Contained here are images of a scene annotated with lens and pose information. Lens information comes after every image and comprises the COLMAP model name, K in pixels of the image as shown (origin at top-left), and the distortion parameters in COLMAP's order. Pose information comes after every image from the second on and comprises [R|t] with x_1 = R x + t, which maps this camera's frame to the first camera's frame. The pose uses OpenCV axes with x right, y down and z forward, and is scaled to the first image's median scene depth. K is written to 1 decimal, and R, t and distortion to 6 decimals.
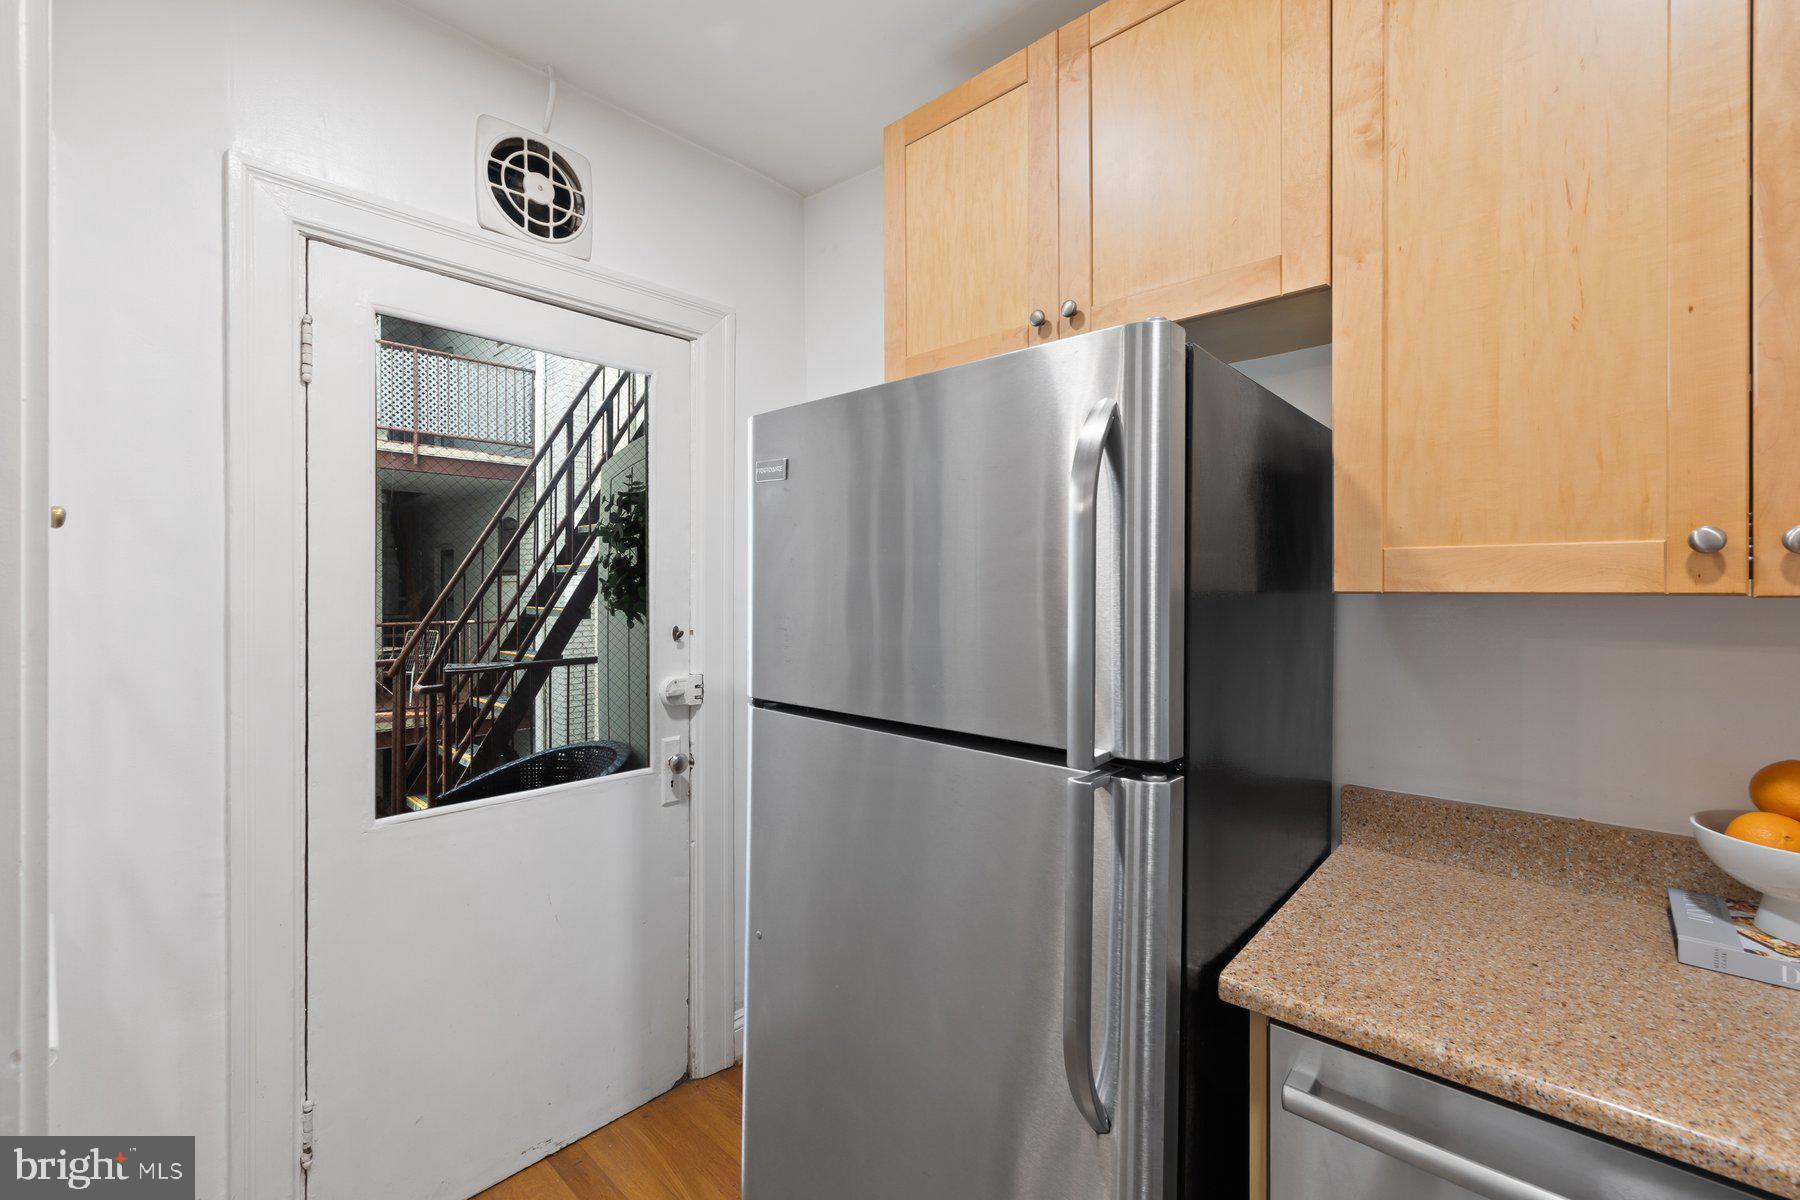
lens RADIAL K [[764.7, 0, 889.2], [0, 764.7, 587.8], [0, 0, 1]] dist [0.002196, 0.001097]
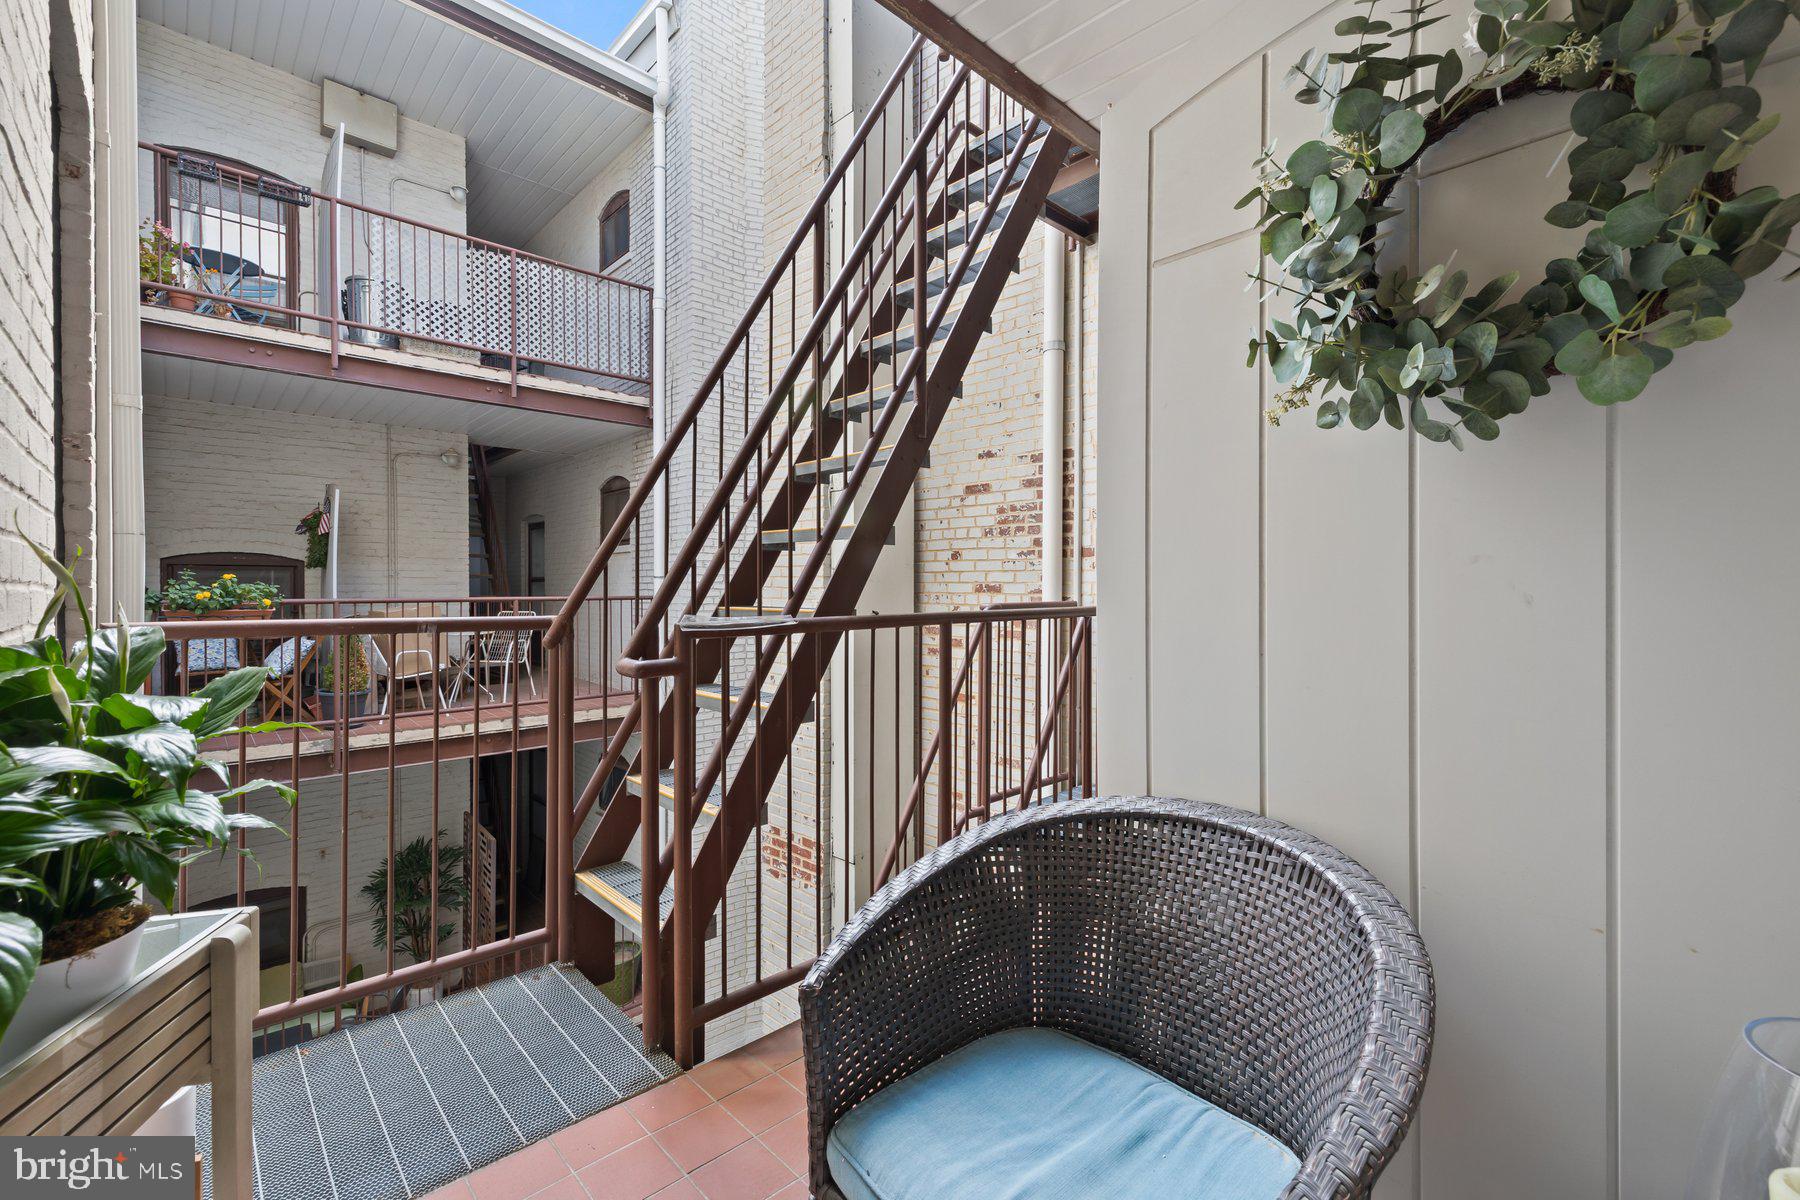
lens RADIAL K [[764.7, 0, 894.7], [0, 764.7, 586.7], [0, 0, 1]] dist [0.002196, 0.001097]
pose [[0.998455, -0.001986, -0.055528, -0.358272], [0.001988, 0.999998, -0.000008, 0.070421], [0.055528, -0.000103, 0.998457, 0.454994]]
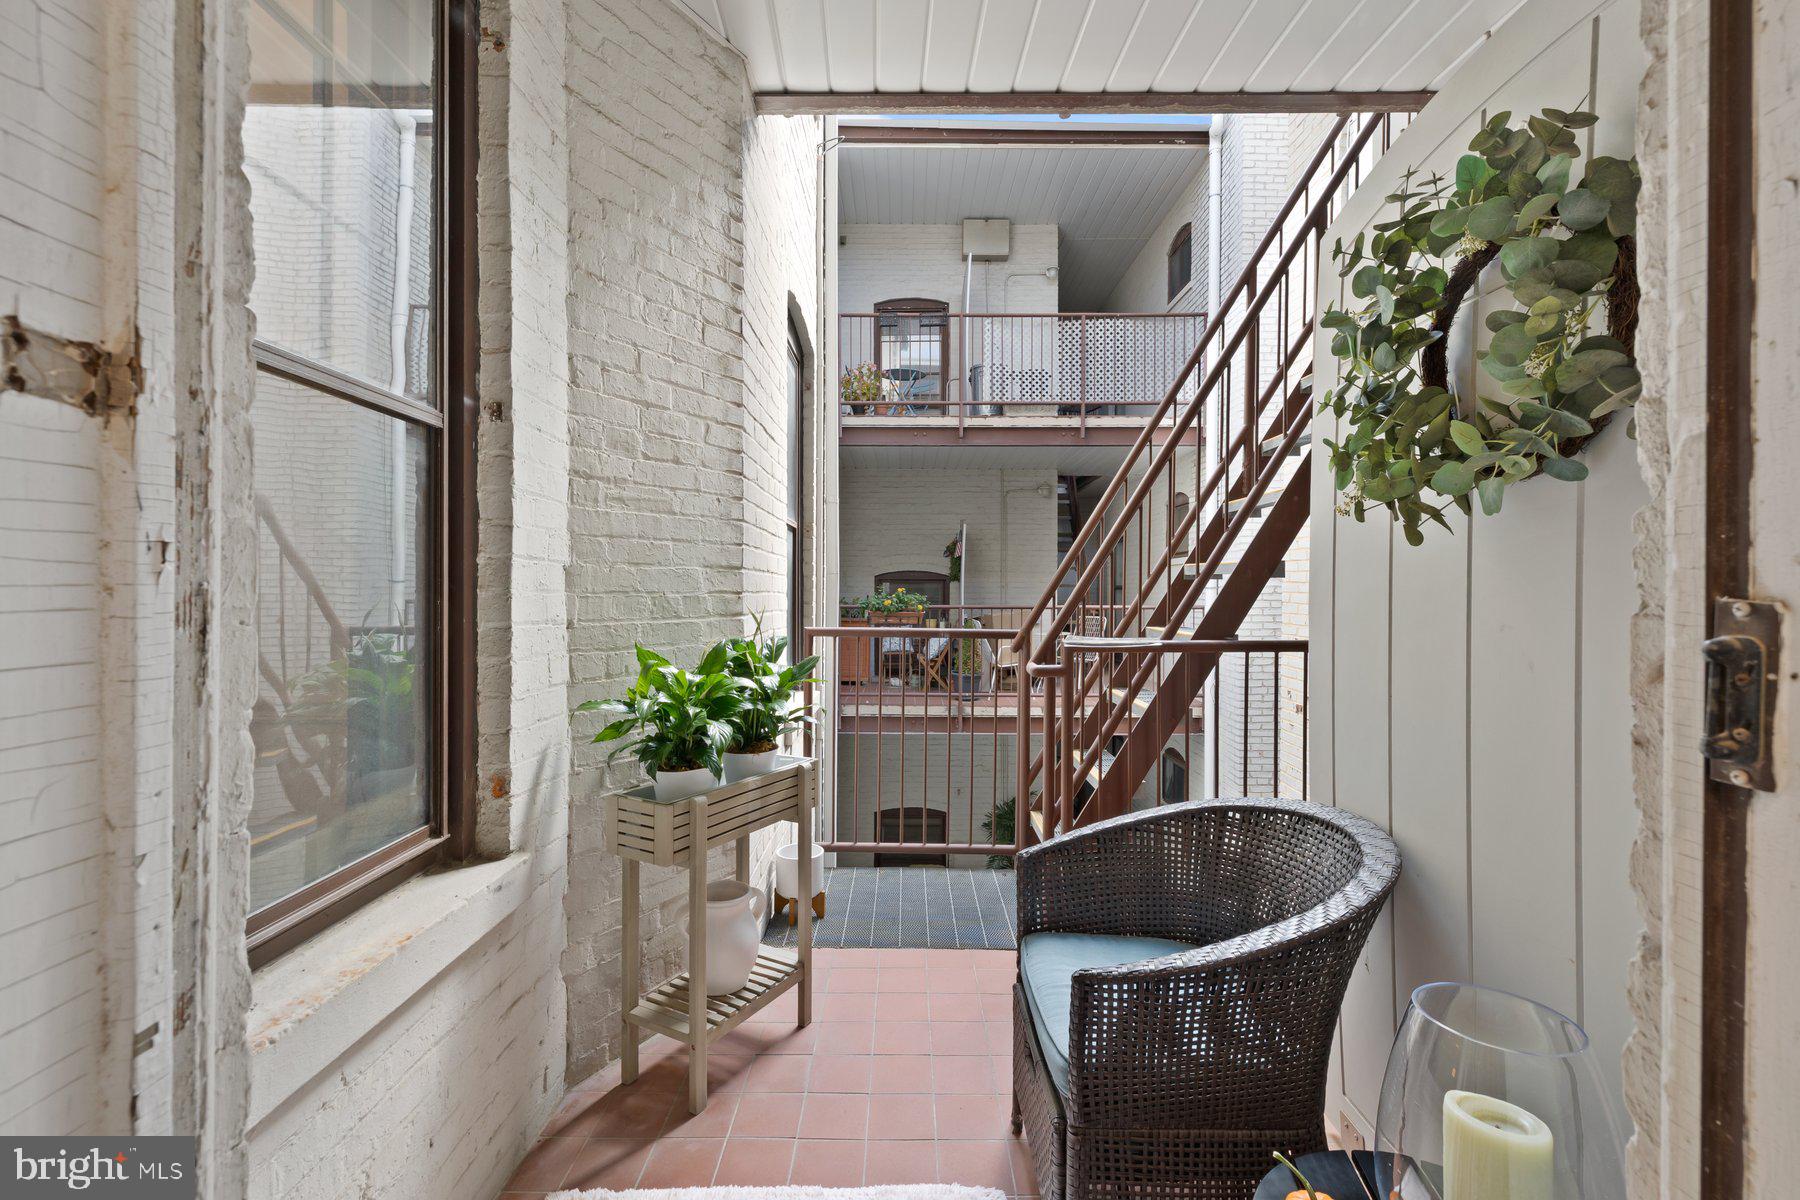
lens RADIAL K [[764.7, 0, 900.2], [0, 764.7, 598.5], [0, 0, 1]] dist [0.002196, 0.001097]
pose [[0.683600, 0.011863, -0.729761, -0.156592], [-0.002700, 0.999902, 0.013725, 0.049642], [0.729852, -0.007412, 0.683565, 0.365121]]
